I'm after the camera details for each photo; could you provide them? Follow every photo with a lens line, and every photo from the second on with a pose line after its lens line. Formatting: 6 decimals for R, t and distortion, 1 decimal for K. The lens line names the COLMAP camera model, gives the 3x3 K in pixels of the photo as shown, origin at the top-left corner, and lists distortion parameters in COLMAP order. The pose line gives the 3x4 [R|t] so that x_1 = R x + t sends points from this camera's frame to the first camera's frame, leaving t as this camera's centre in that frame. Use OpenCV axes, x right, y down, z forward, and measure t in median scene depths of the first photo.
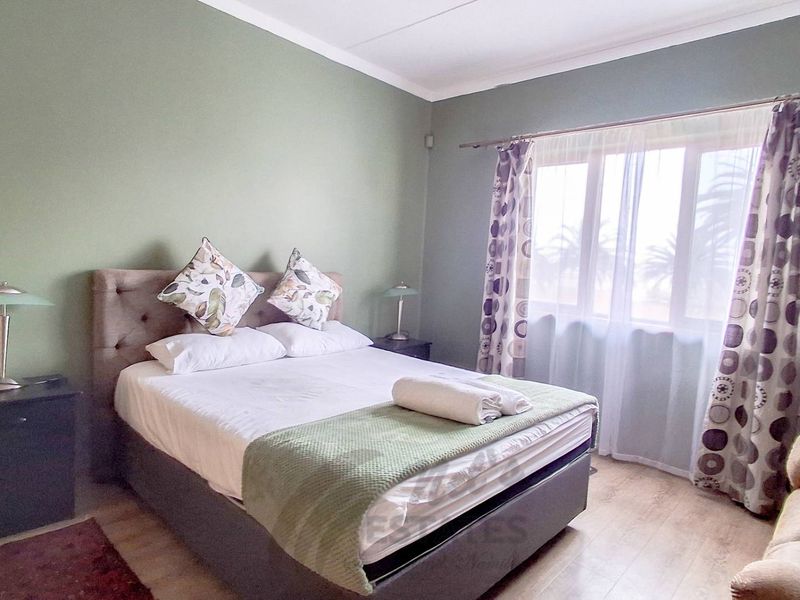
lens RADIAL K [[488.6, 0, 396.4], [0, 488.6, 293.2], [0, 0, 1]] dist [0.000231, -0.001074]
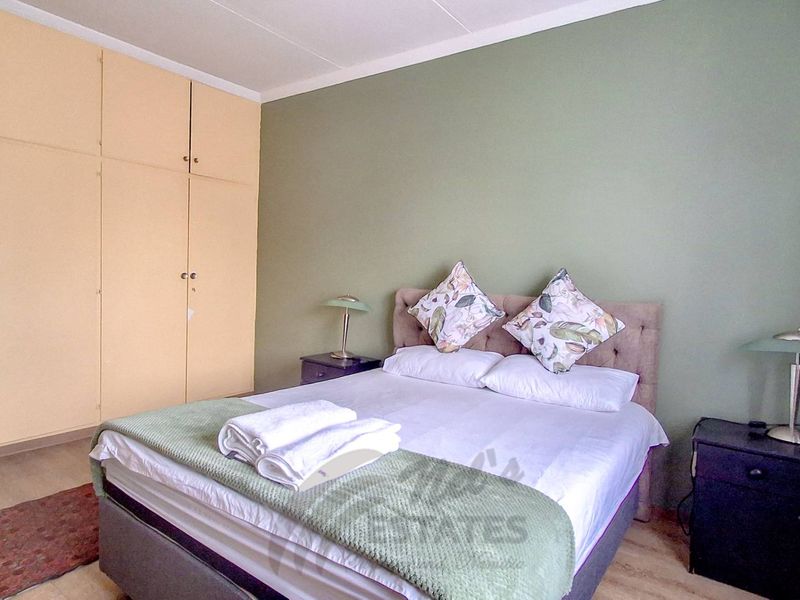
lens RADIAL K [[488.6, 0, 396.4], [0, 488.6, 293.2], [0, 0, 1]] dist [0.000231, -0.001074]
pose [[0.124425, -0.000061, -0.992229, 0.664059], [-0.101822, 0.994720, -0.012829, -0.015048], [0.986991, 0.102627, 0.123762, 0.743019]]
